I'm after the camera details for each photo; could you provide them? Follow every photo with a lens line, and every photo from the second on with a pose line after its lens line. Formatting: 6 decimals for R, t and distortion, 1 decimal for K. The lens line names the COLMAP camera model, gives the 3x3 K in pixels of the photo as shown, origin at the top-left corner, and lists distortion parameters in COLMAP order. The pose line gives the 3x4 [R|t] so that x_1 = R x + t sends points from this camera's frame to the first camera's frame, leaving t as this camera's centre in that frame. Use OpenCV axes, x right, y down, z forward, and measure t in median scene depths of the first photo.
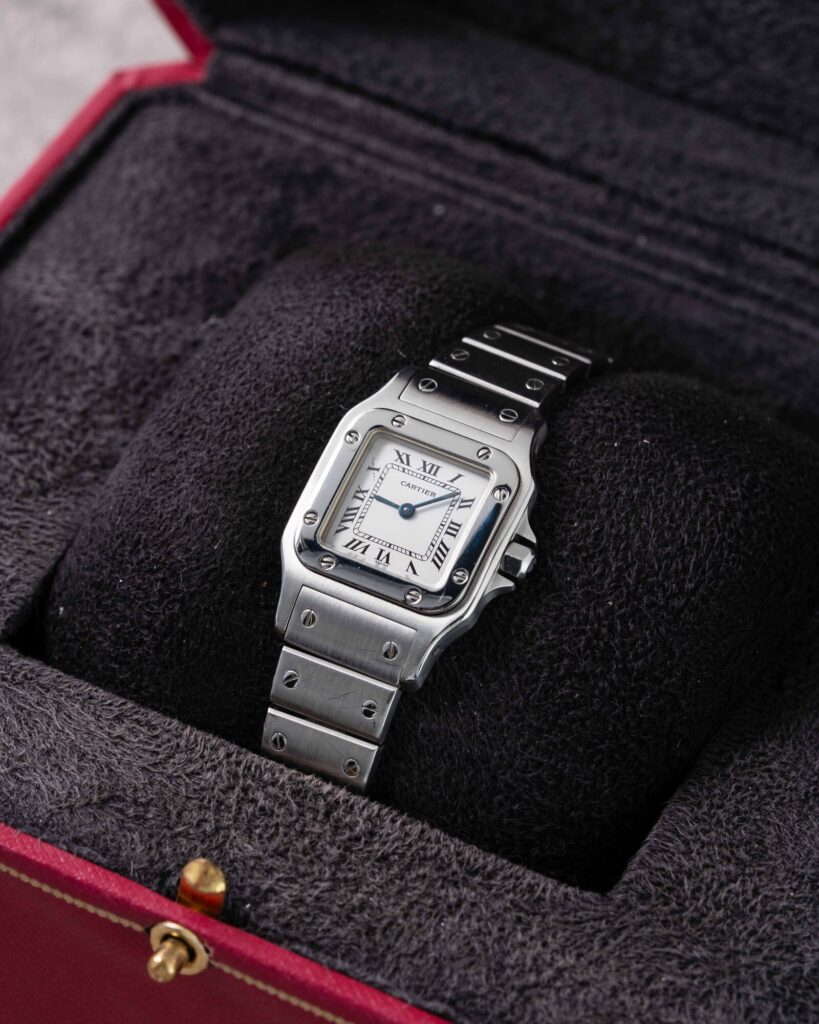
lens RADIAL K [[4695.7, 0, 404.1], [0, 4695.7, 519.6], [0, 0, 1]] dist [0.023538, 0.000000]
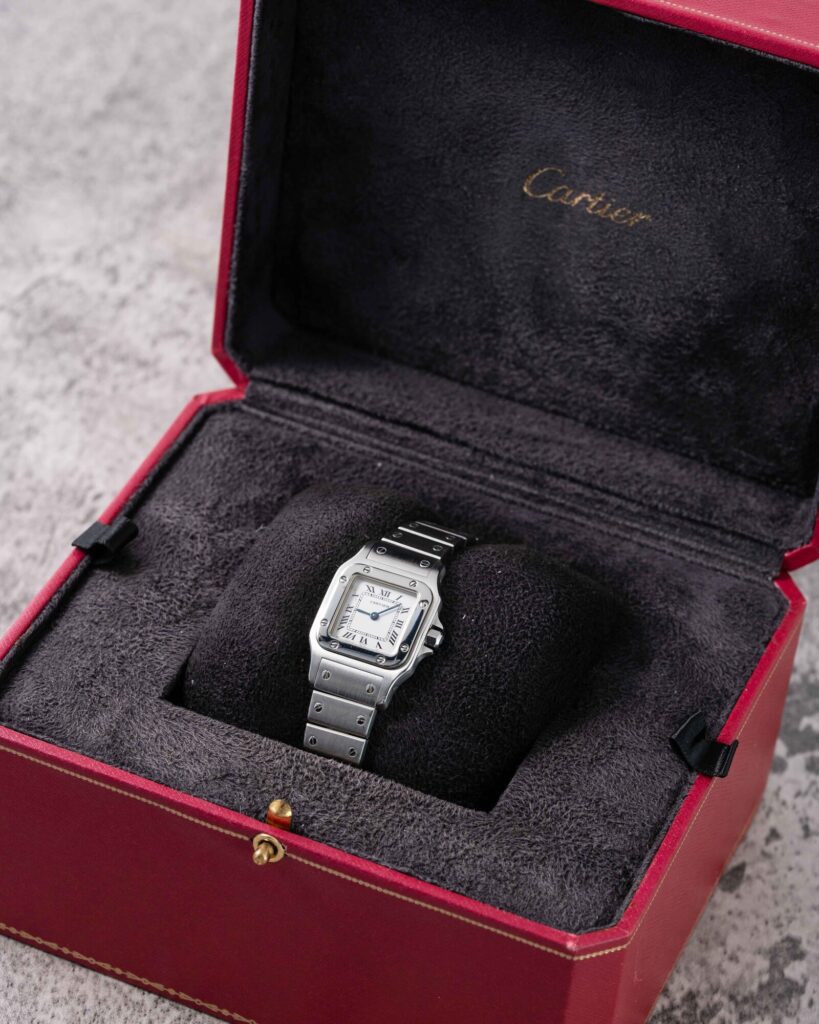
lens RADIAL K [[4695.7, 0, 405.2], [0, 4695.7, 510.0], [0, 0, 1]] dist [0.023538, 0.000000]
pose [[0.998574, -0.039967, 0.035382, -0.050836], [0.042350, 0.996690, -0.069390, 0.083371], [-0.032491, 0.070790, 0.996962, -0.864195]]
